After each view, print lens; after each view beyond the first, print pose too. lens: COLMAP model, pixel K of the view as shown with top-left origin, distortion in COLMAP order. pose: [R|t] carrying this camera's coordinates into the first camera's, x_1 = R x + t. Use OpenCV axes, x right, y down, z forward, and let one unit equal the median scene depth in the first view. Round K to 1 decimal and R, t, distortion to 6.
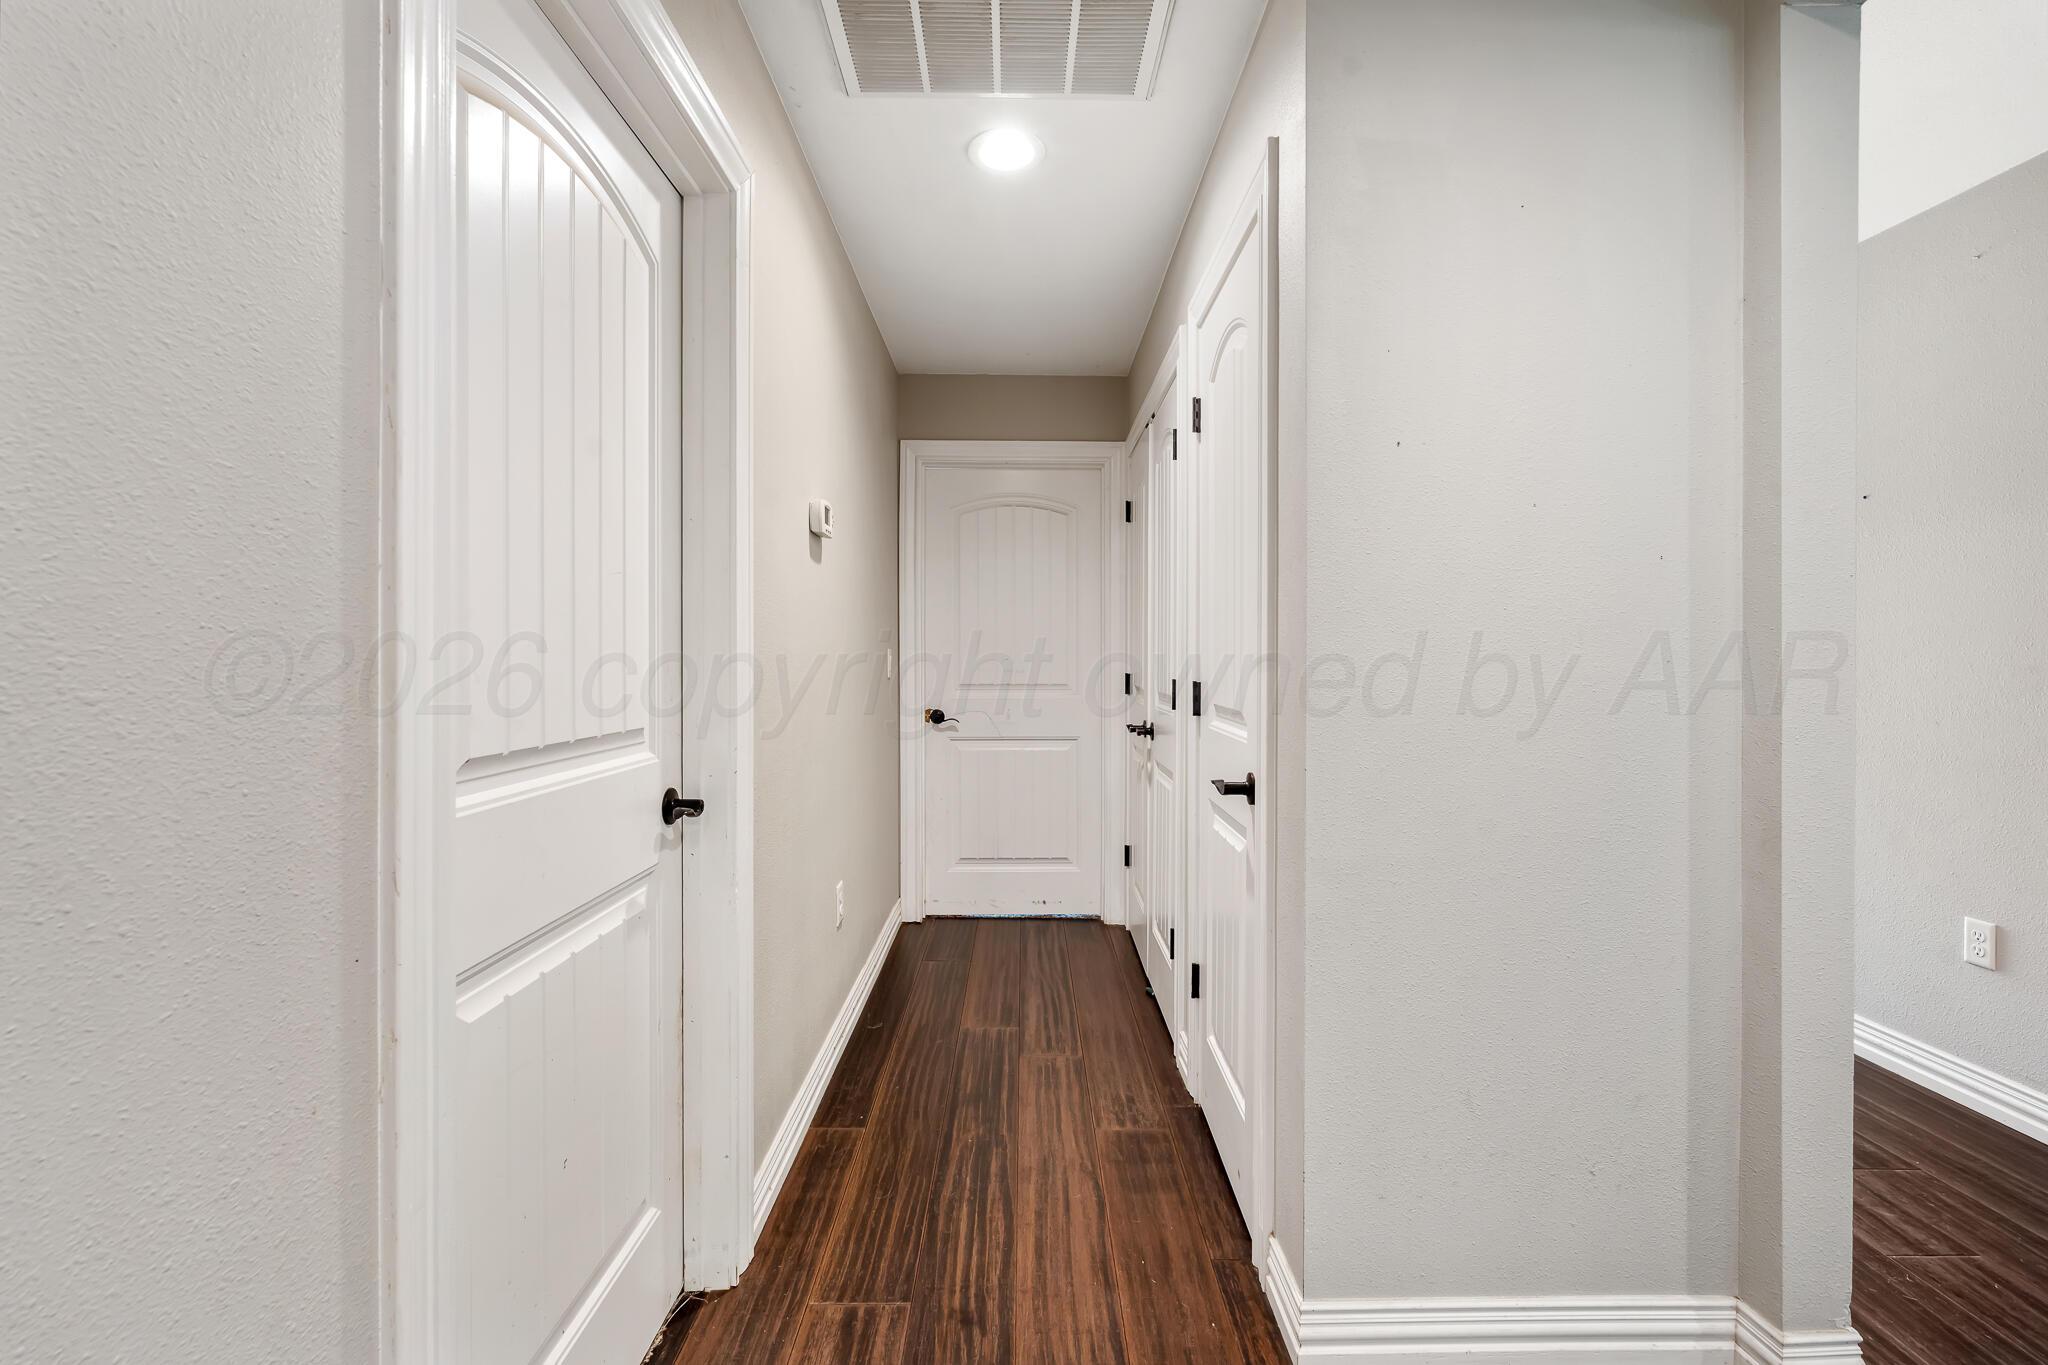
lens RADIAL K [[904.5, 0, 1025.3], [0, 904.5, 672.0], [0, 0, 1]] dist [-0.002626, 0.000498]
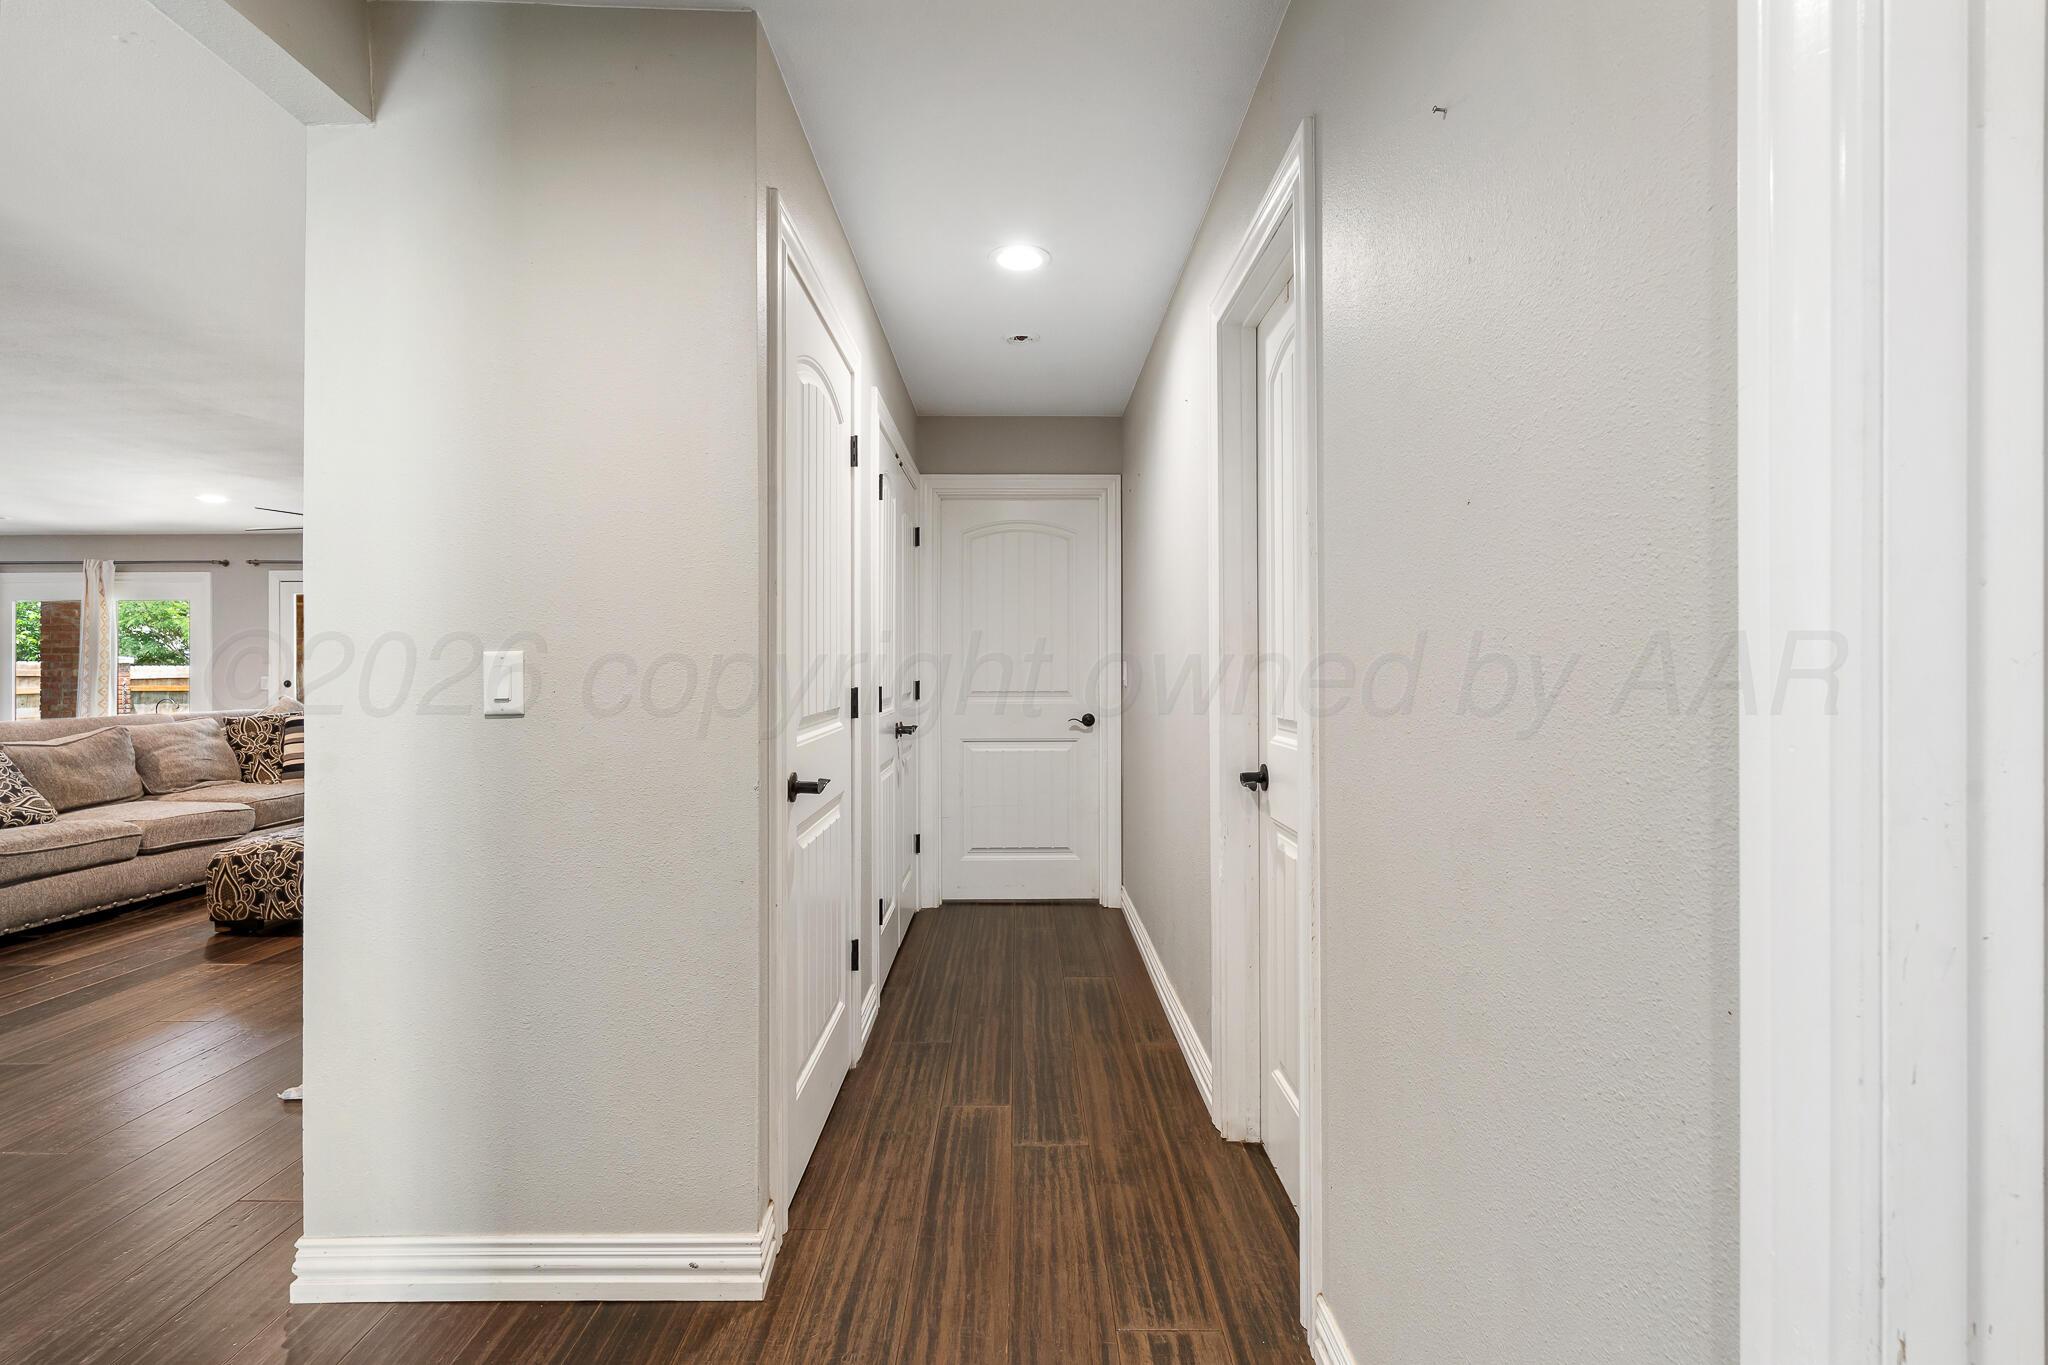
lens RADIAL K [[904.5, 0, 1022.3], [0, 904.5, 671.4], [0, 0, 1]] dist [-0.002626, 0.000498]
pose [[-0.999989, 0.001060, -0.004534, -0.050812], [0.000962, 0.999769, 0.021449, -0.036877], [0.004555, 0.021444, -0.999760, 2.083149]]
